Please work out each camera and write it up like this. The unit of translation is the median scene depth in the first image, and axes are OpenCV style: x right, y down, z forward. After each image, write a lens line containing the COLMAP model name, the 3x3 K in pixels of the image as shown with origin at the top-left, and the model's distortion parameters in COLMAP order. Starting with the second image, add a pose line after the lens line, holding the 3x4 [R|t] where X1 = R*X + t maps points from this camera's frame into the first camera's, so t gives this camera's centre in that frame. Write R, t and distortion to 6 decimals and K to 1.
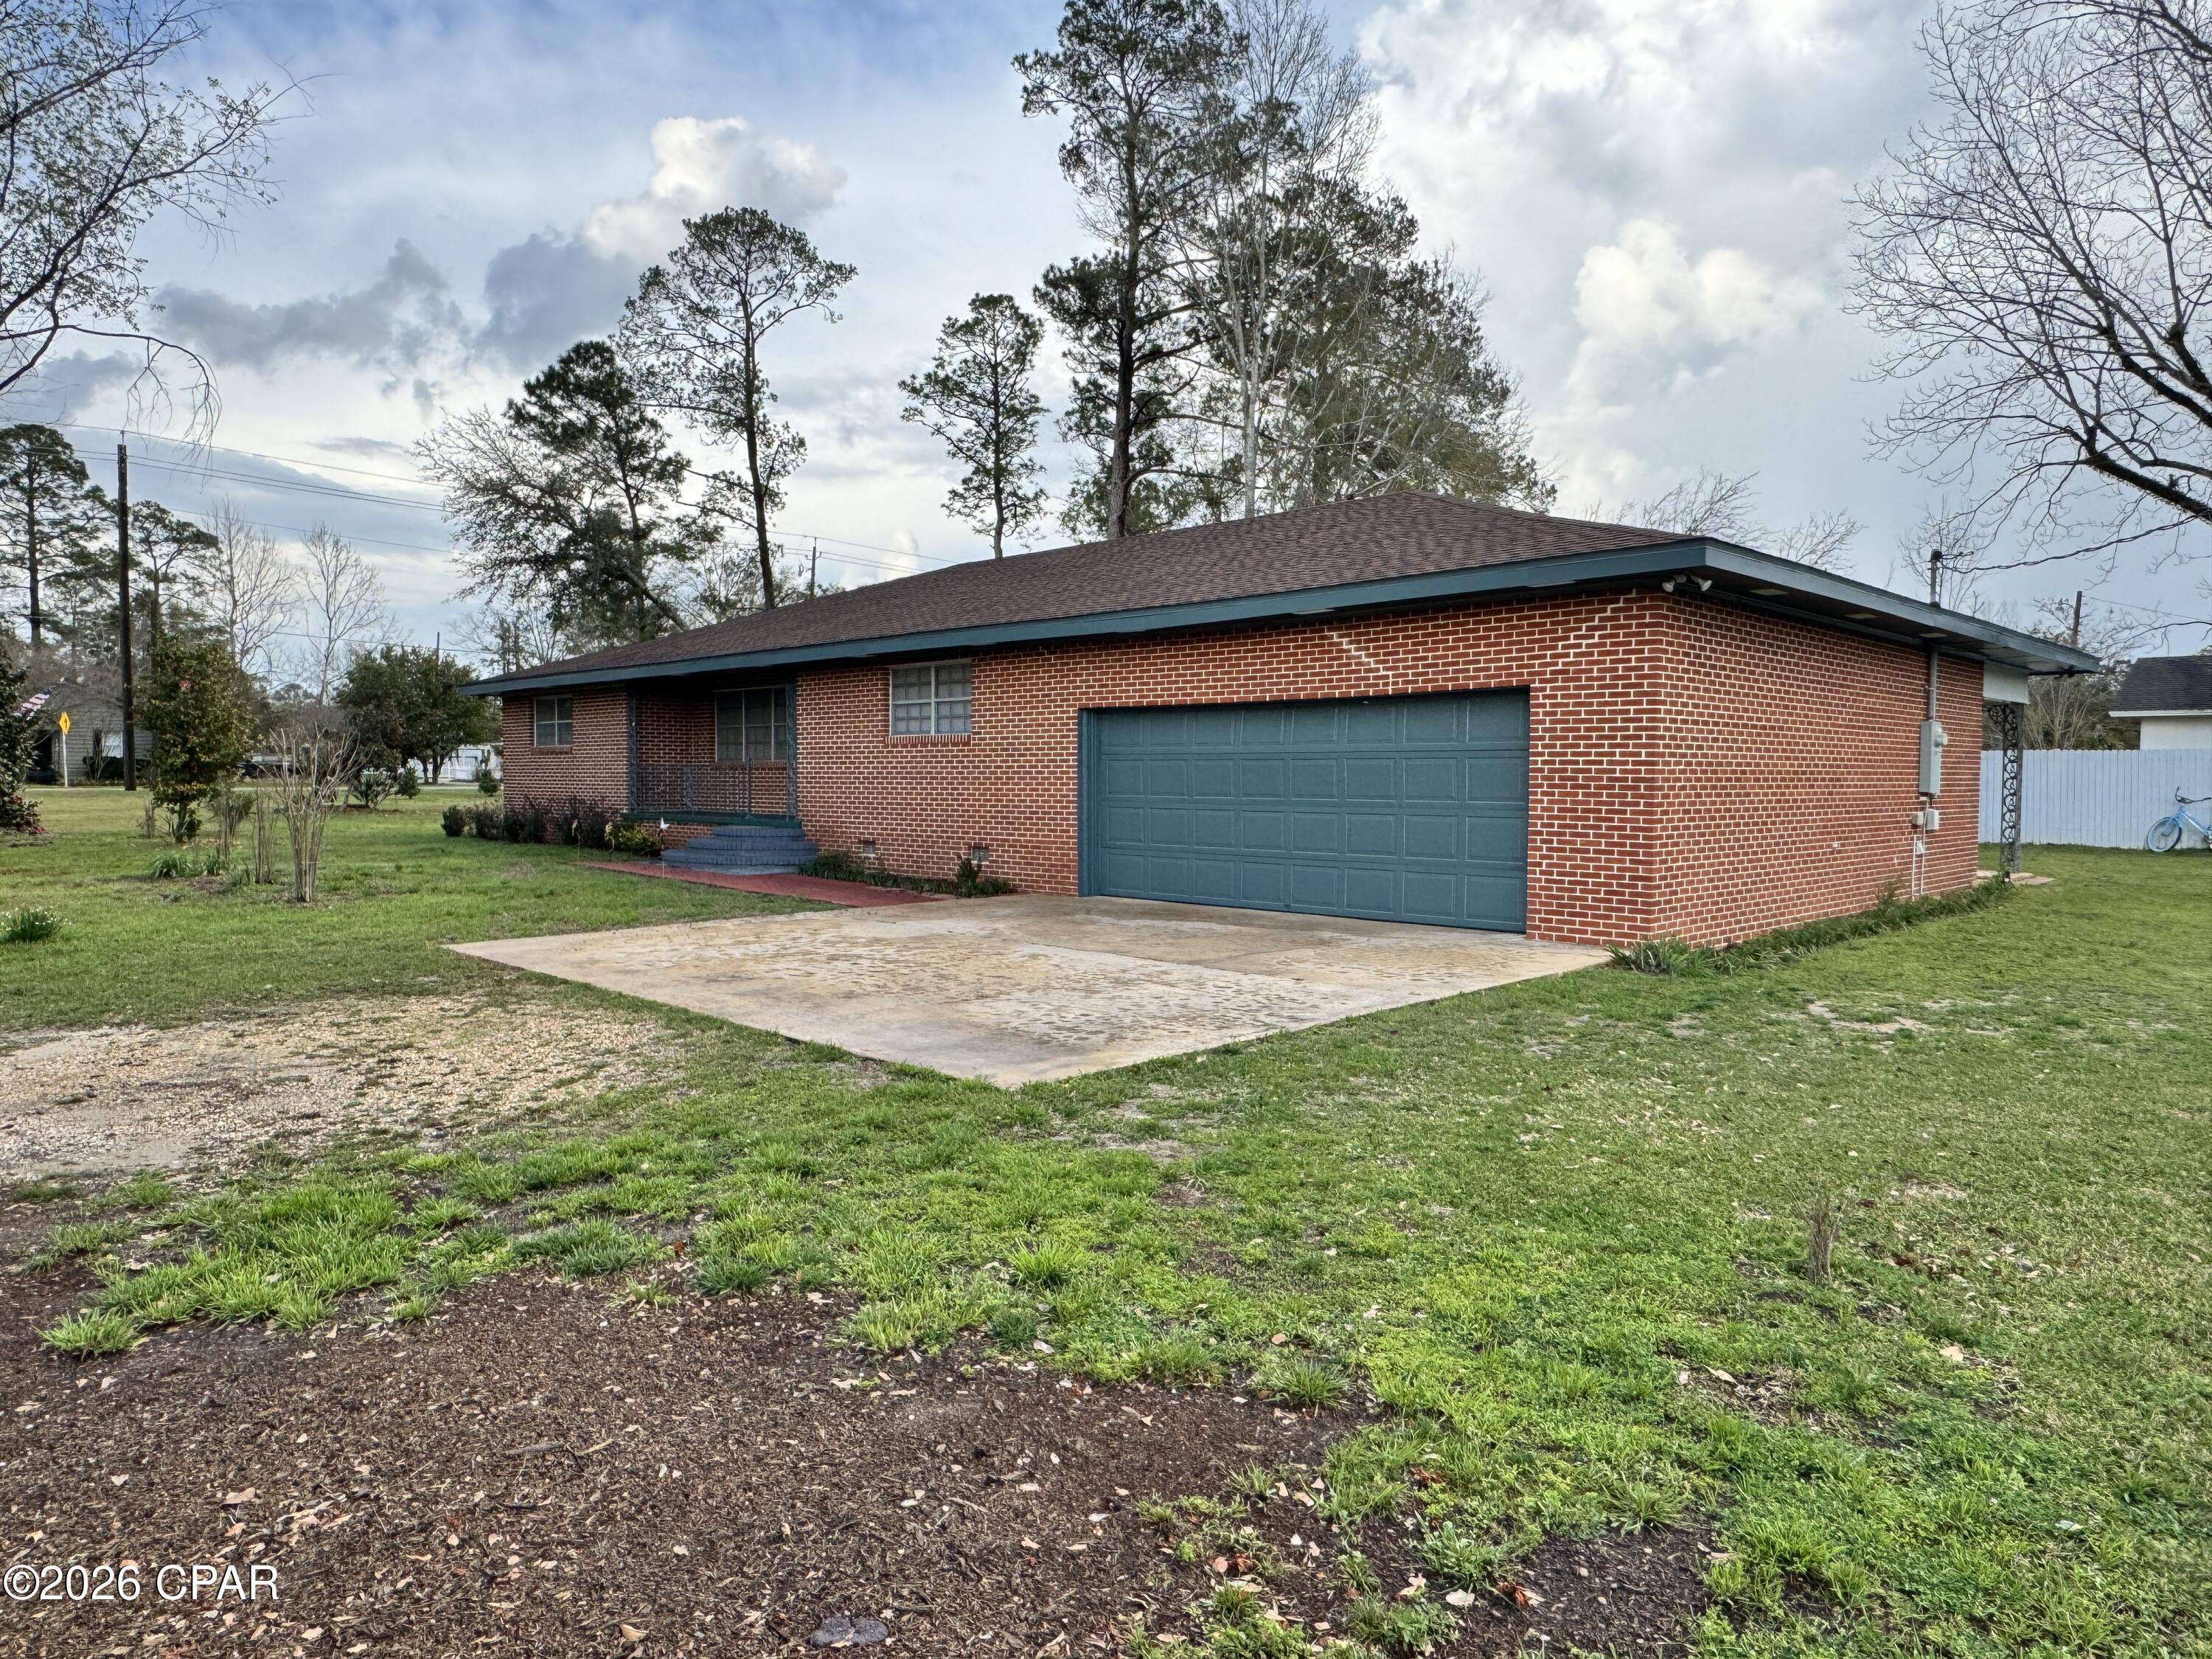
lens RADIAL K [[1403.8, 0, 1106.5], [0, 1403.8, 839.8], [0, 0, 1]] dist [0.002352, -0.001371]
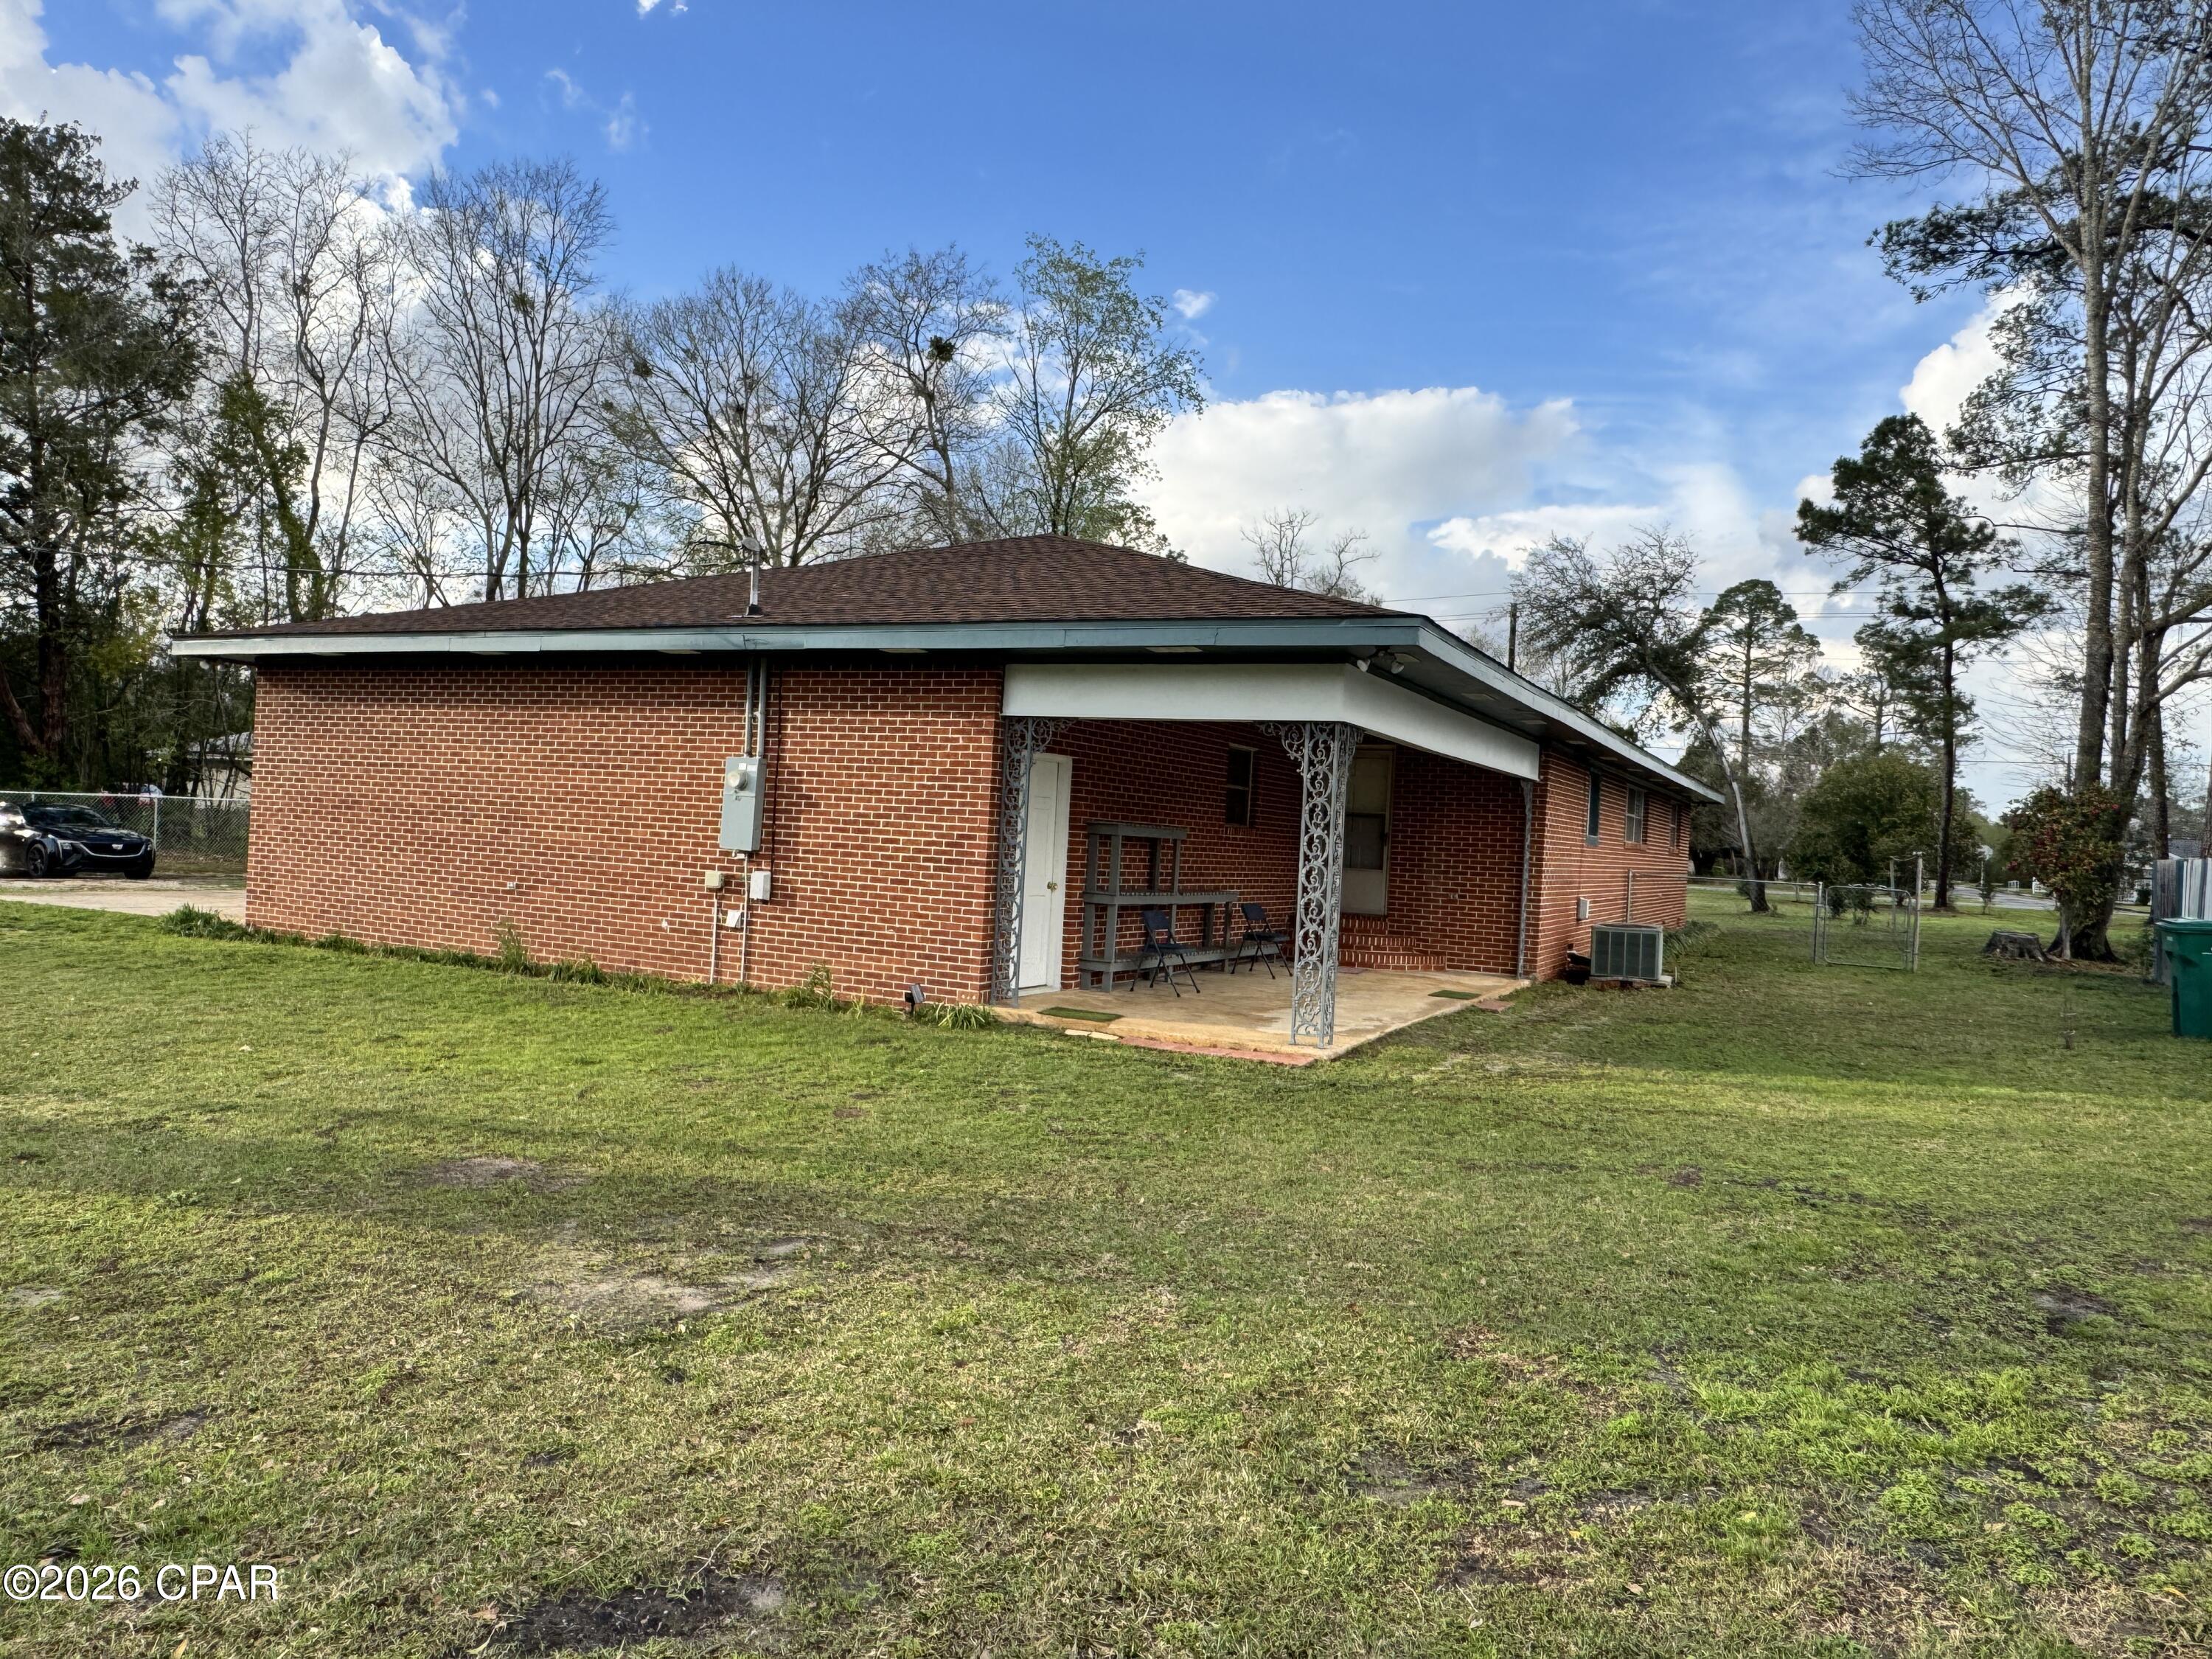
lens RADIAL K [[1427.2, 0, 1098.3], [0, 1427.2, 809.9], [0, 0, 1]] dist [0.002116, 0.002576]
pose [[0.322593, -0.004040, -0.946529, 0.329336], [-0.097784, 0.994498, -0.037571, -0.010466], [0.941473, 0.104675, 0.320423, 0.217129]]
